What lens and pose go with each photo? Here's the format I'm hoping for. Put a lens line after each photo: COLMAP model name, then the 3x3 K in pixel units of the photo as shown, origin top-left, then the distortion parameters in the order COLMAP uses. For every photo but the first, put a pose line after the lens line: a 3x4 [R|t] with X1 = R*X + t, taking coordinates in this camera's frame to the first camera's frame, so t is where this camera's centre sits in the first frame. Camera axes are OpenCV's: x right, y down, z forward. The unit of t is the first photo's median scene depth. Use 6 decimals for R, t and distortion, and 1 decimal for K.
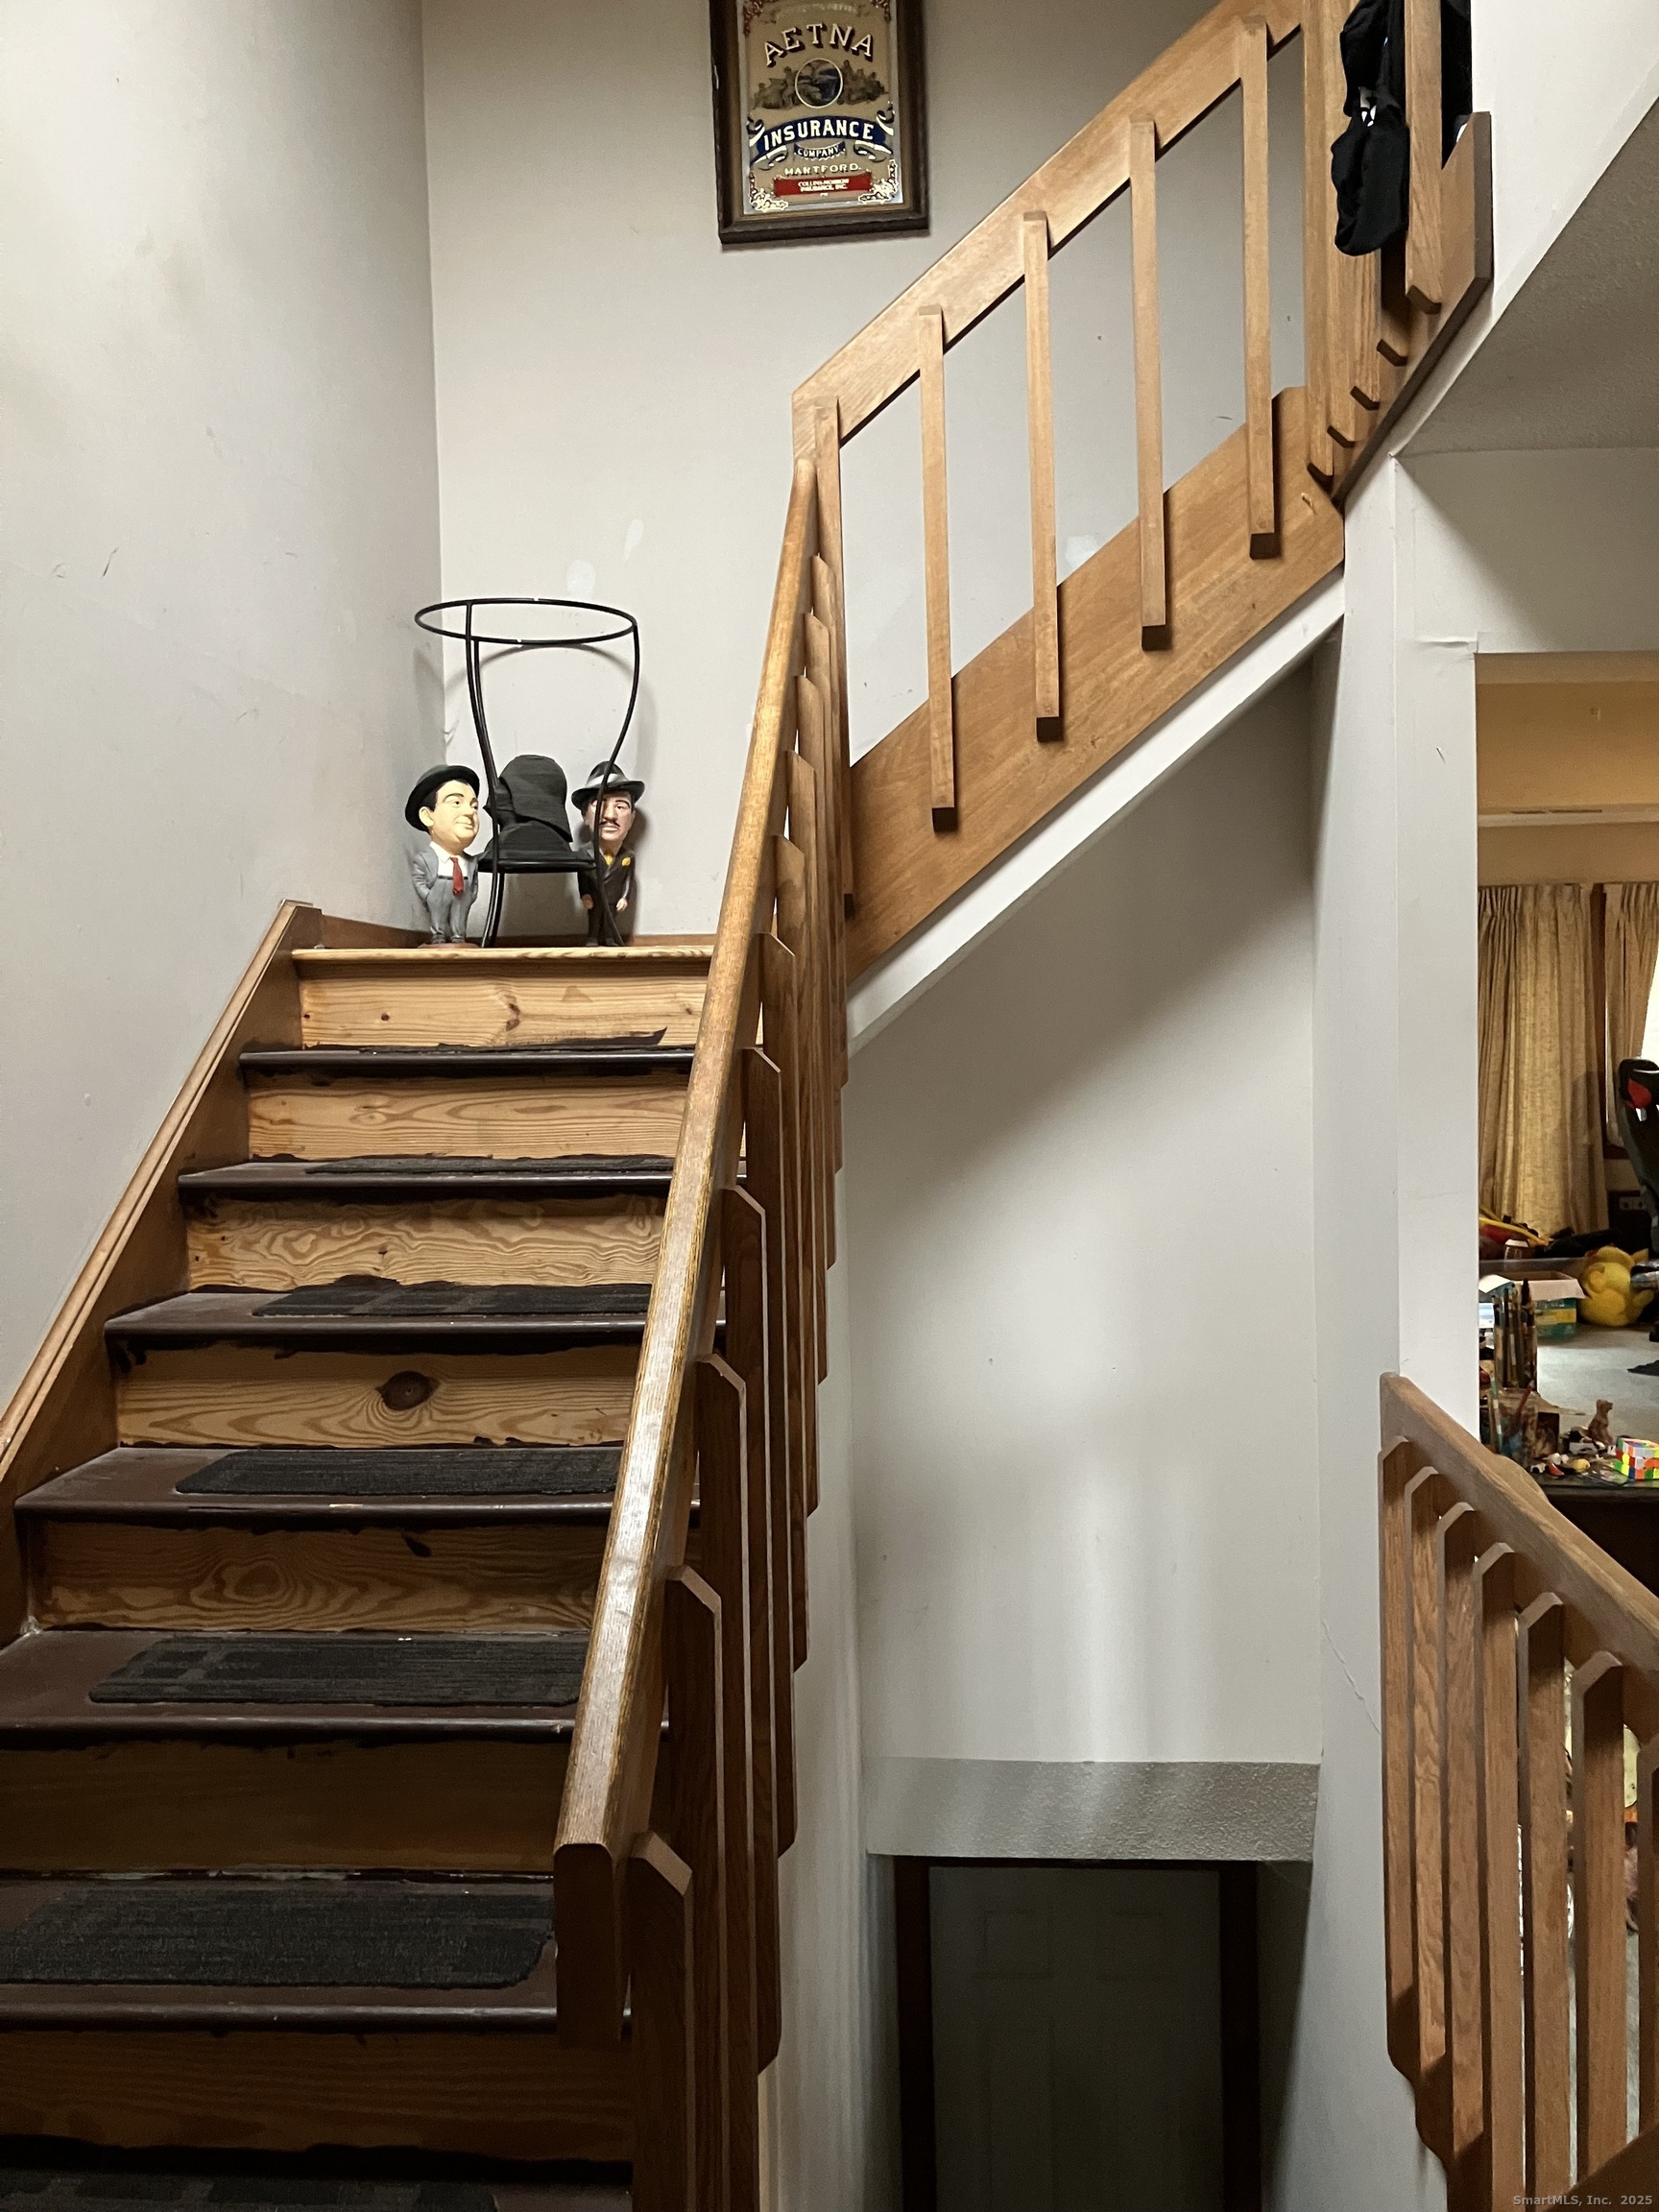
lens RADIAL K [[1829.5, 0, 830.1], [0, 1829.5, 1111.1], [0, 0, 1]] dist [-0.001701, -0.003415]
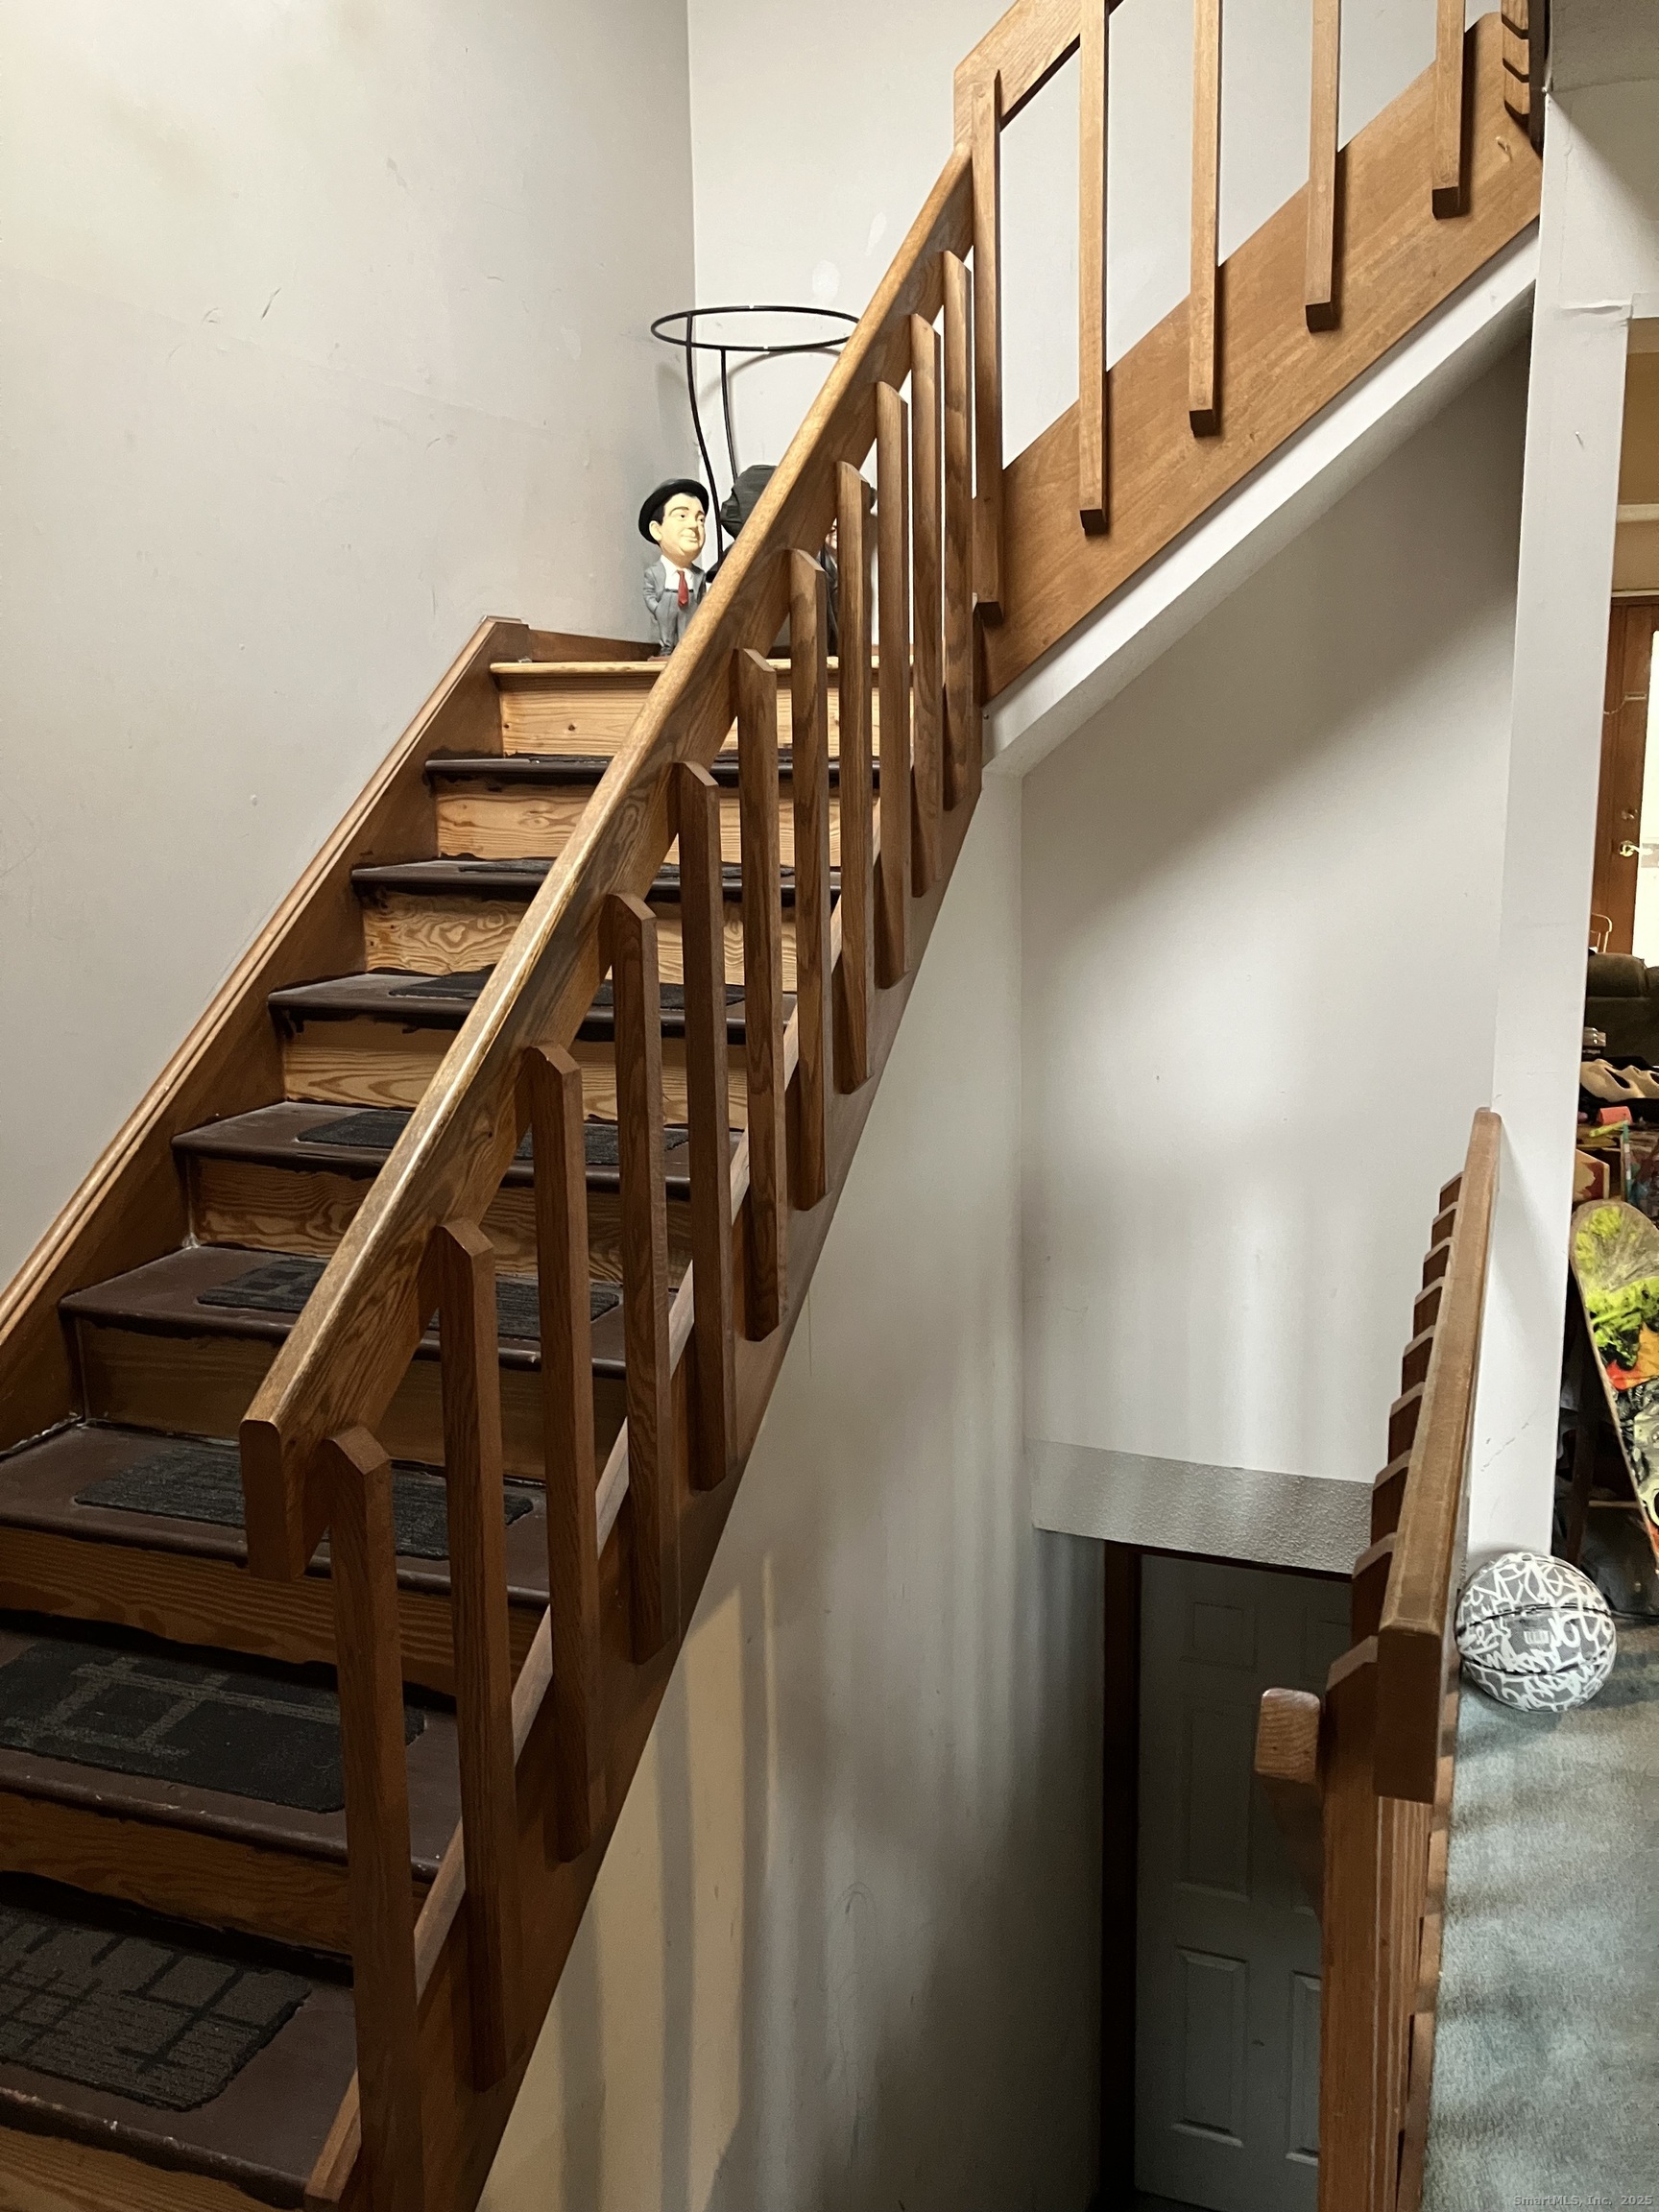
lens RADIAL K [[1829.5, 0, 829.7], [0, 1829.5, 1100.3], [0, 0, 1]] dist [-0.001701, -0.003415]
pose [[0.959661, 0.060312, -0.274614, 0.217015], [-0.017888, 0.987840, 0.154443, -0.003356], [0.280590, -0.143301, 0.949070, -0.011771]]
